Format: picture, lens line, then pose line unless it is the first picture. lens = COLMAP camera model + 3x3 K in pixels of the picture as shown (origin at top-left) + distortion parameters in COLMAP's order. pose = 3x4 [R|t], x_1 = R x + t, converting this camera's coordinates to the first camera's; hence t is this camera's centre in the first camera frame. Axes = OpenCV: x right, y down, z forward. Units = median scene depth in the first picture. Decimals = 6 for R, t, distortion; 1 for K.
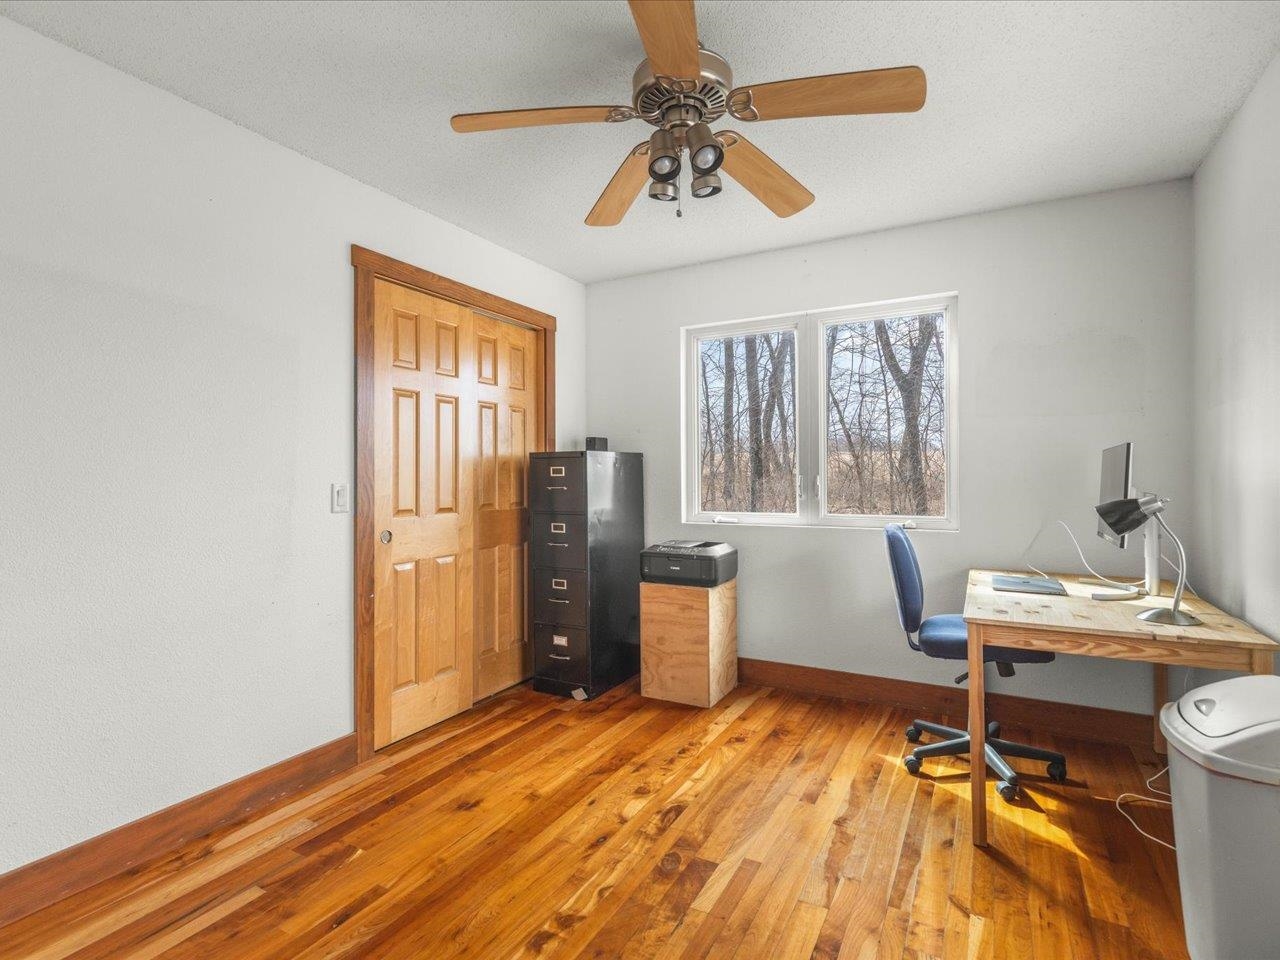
lens RADIAL K [[649.2, 0, 634.5], [0, 649.2, 475.7], [0, 0, 1]] dist [0.011644, -0.001718]
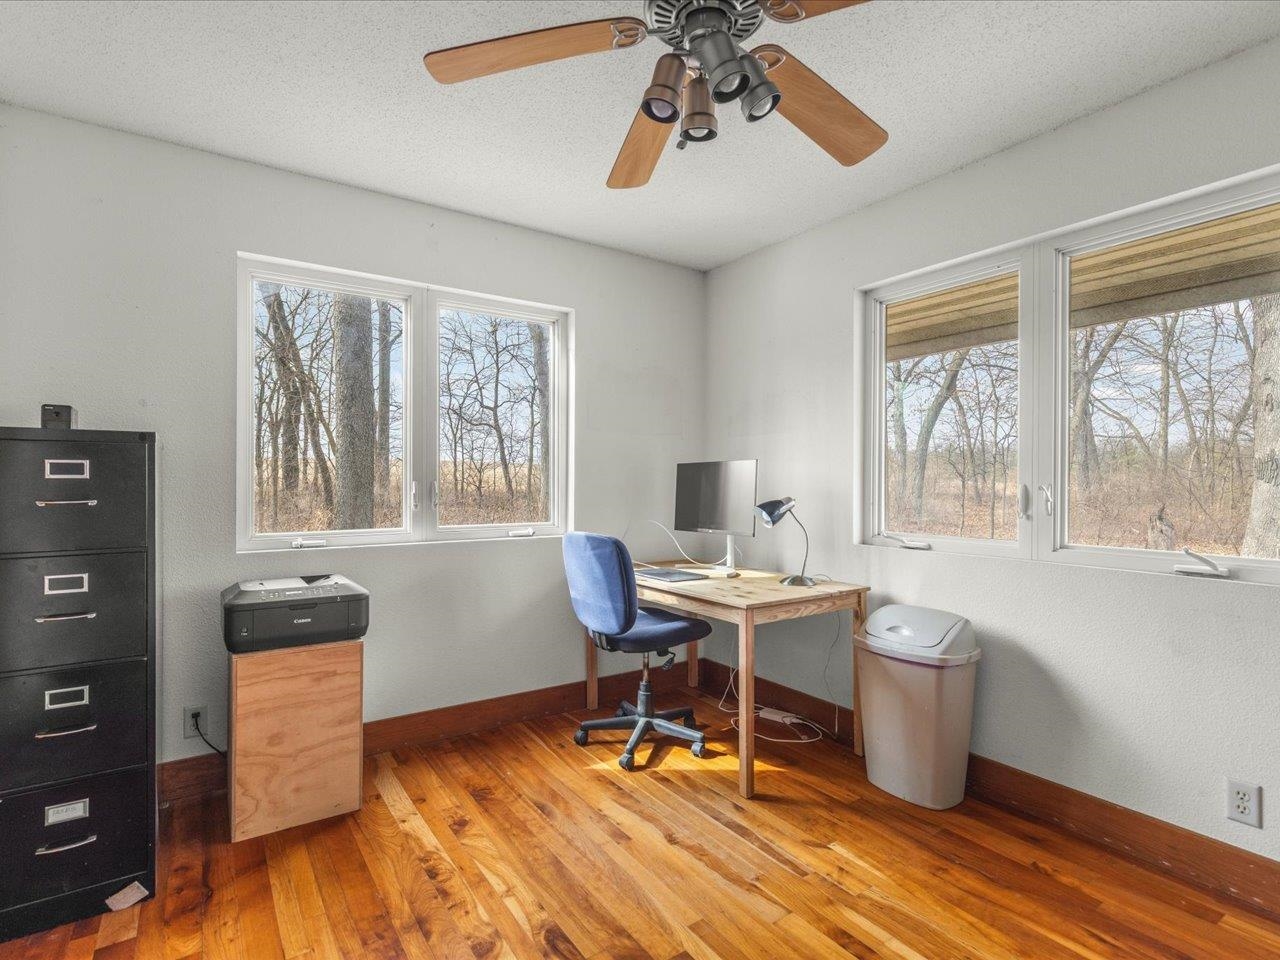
lens RADIAL K [[649.2, 0, 638.1], [0, 649.2, 484.8], [0, 0, 1]] dist [0.011644, -0.001718]
pose [[0.450690, 0.003875, 0.892672, -0.464880], [-0.006136, 0.999980, -0.001243, 0.004372], [-0.892659, -0.004918, 0.450705, 0.496918]]
